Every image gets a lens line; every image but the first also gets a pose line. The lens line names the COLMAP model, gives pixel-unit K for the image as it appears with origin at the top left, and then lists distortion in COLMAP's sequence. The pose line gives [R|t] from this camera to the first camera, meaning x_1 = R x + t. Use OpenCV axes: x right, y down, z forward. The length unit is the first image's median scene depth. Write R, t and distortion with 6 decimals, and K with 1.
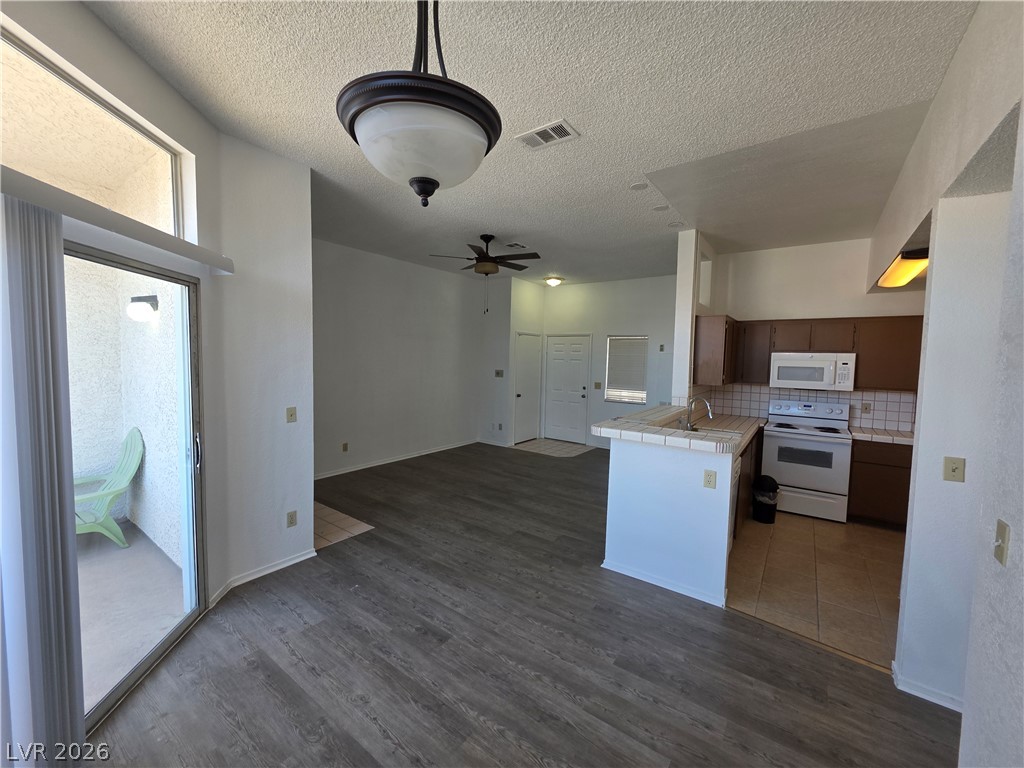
lens RADIAL K [[407.1, 0, 516.6], [0, 407.1, 383.5], [0, 0, 1]] dist [0.000560, -0.000094]
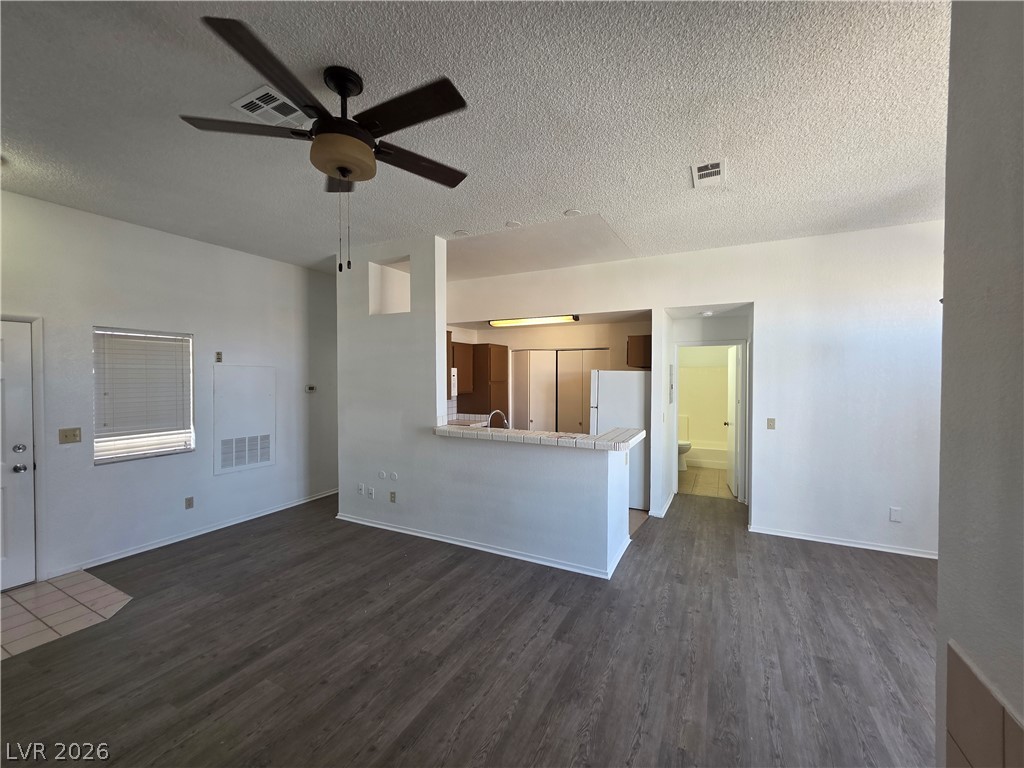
lens RADIAL K [[409.4, 0, 517.6], [0, 409.4, 383.6], [0, 0, 1]] dist [0.002395, -0.000426]
pose [[-0.155687, -0.042120, 0.986908, -0.757822], [0.058630, 0.996935, 0.051797, -0.108856], [-0.986065, 0.065926, -0.152740, 1.364945]]
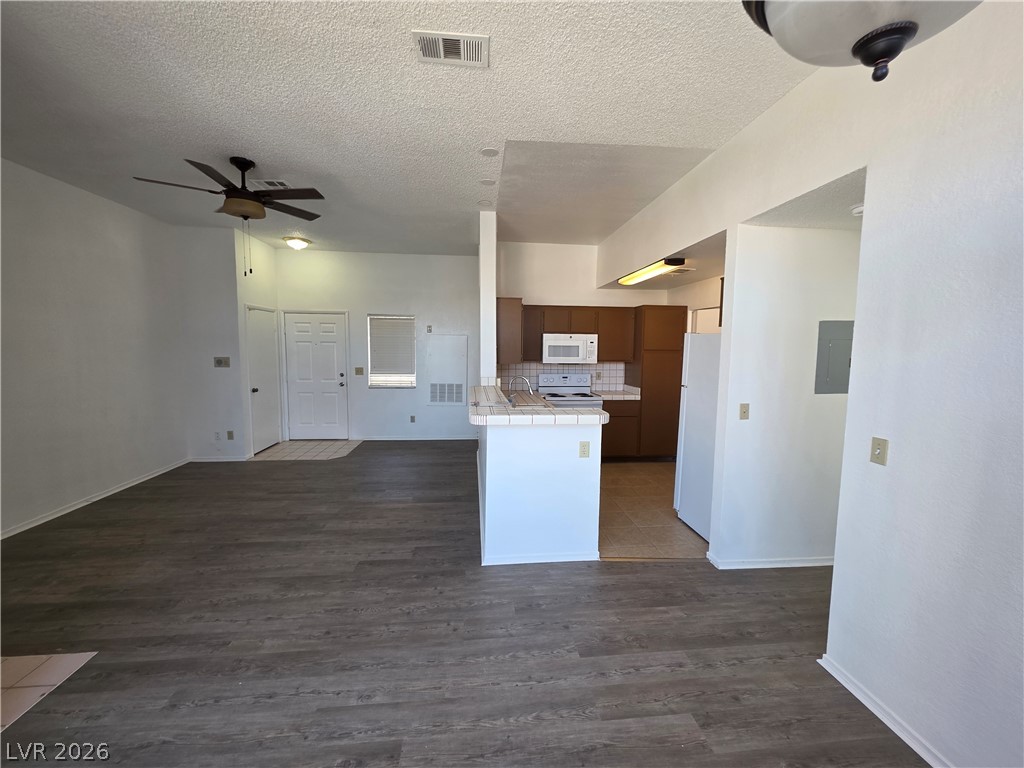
lens RADIAL K [[408.5, 0, 515.2], [0, 408.5, 382.7], [0, 0, 1]] dist [0.002200, -0.000368]
pose [[0.746722, -0.075512, 0.660836, -0.318743], [0.048620, 0.997074, 0.058994, -0.013581], [-0.663357, -0.011922, 0.748208, 0.267187]]
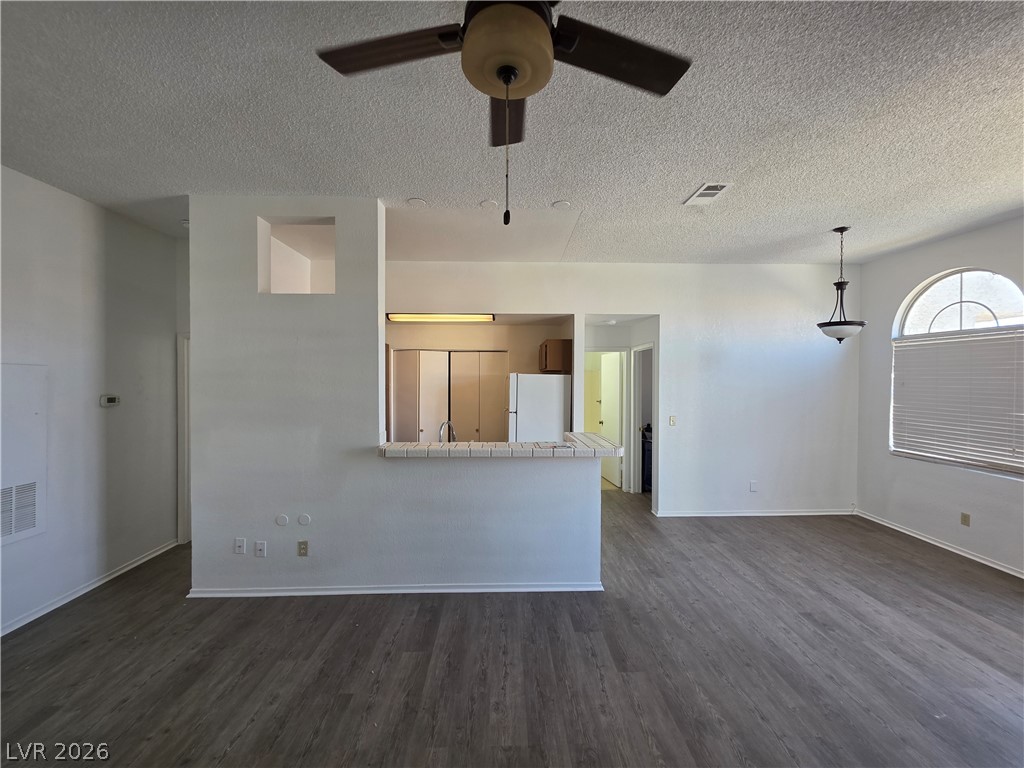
lens RADIAL K [[413.4, 0, 515.5], [0, 413.4, 386.1], [0, 0, 1]] dist [0.001634, -0.000213]
pose [[-0.608320, -0.037914, 0.792786, -0.445097], [0.036209, 0.996493, 0.075440, -0.131260], [-0.792866, 0.074597, -0.604813, 1.759445]]
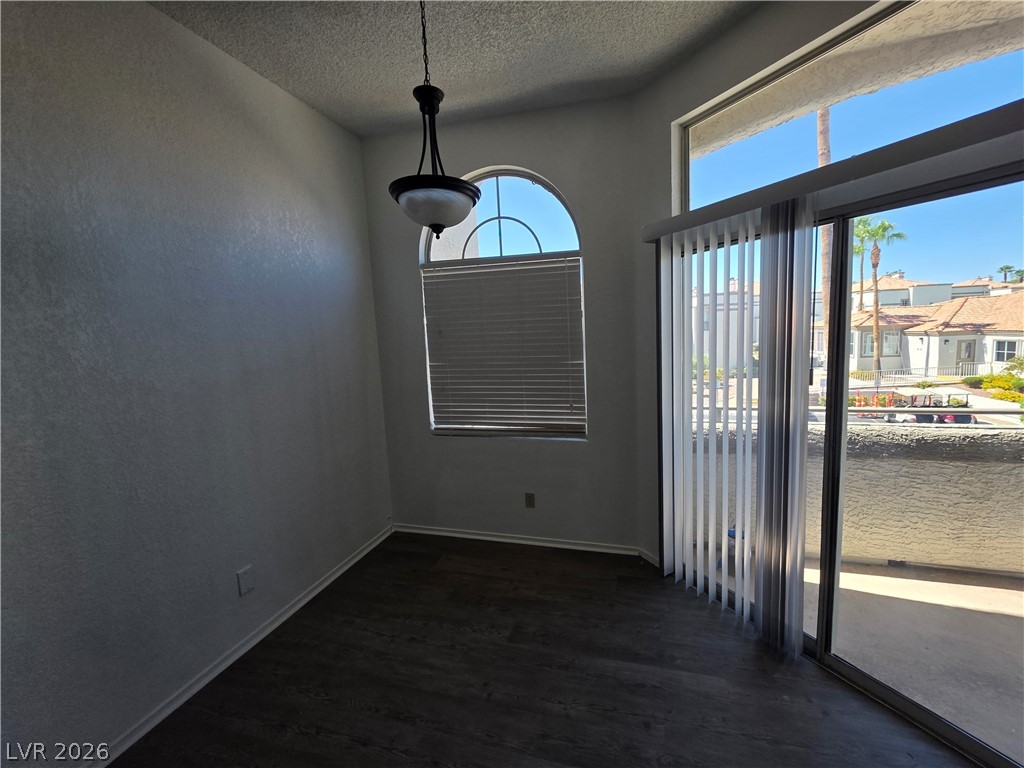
lens RADIAL K [[422.7, 0, 531.6], [0, 422.7, 379.0], [0, 0, 1]] dist [0.000533, -0.000040]
pose [[-0.936098, 0.052609, -0.347784, 0.022755], [-0.007676, 0.985461, 0.169729, -0.046158], [0.351657, 0.161553, -0.922084, 0.867637]]
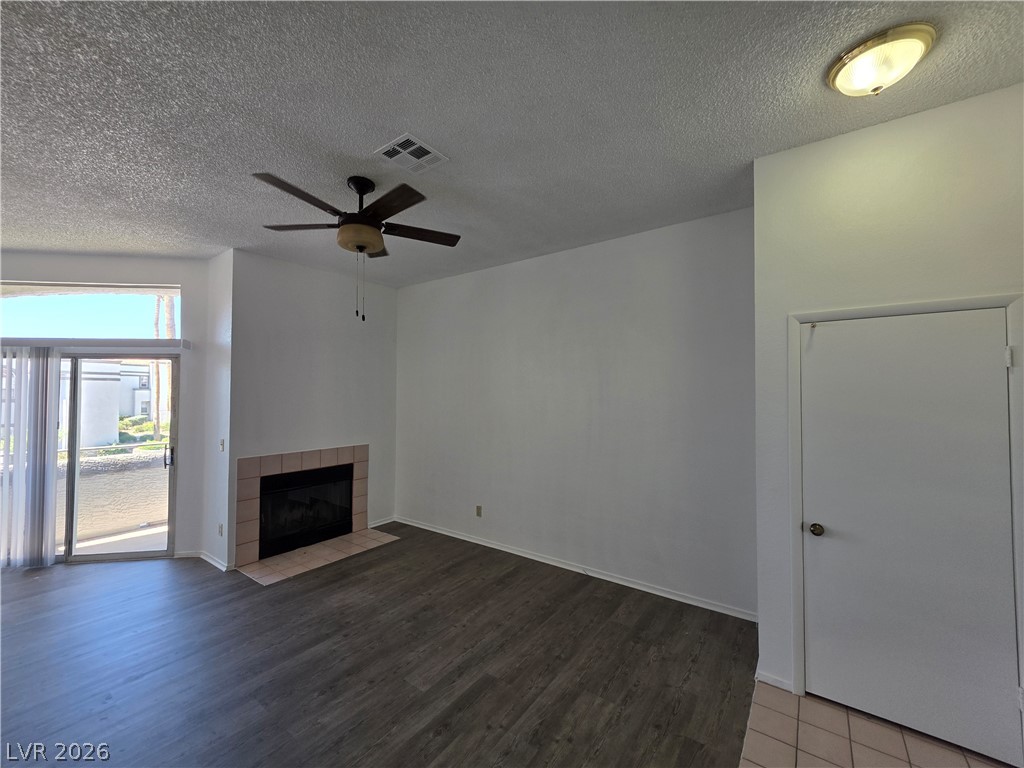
lens RADIAL K [[409.4, 0, 517.6], [0, 409.4, 383.6], [0, 0, 1]] dist [0.002395, -0.000426]
pose [[0.009152, -0.047315, -0.998838, 0.717583], [-0.067051, 0.996603, -0.047823, -0.111228], [0.997708, 0.067411, 0.005949, 1.836101]]
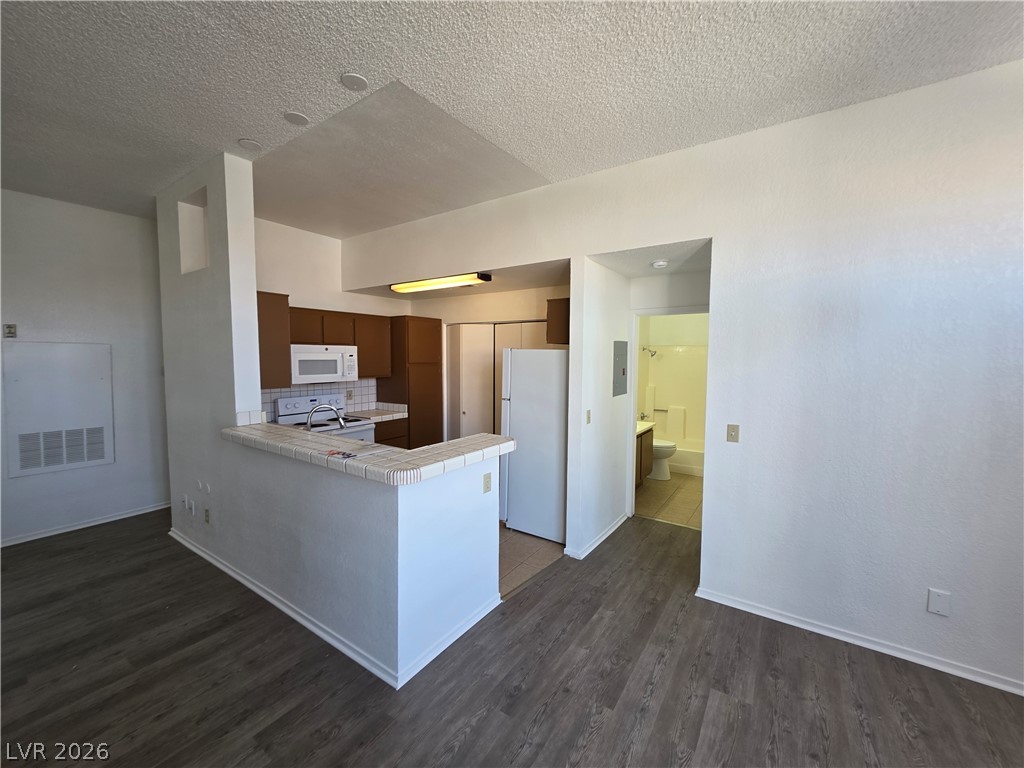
lens RADIAL K [[409.4, 0, 517.6], [0, 409.4, 383.6], [0, 0, 1]] dist [0.002395, -0.000426]
pose [[-0.030170, -0.090699, 0.995421, -0.387765], [0.059954, 0.993917, 0.092379, -0.066744], [-0.997745, 0.062467, -0.024549, 0.810026]]
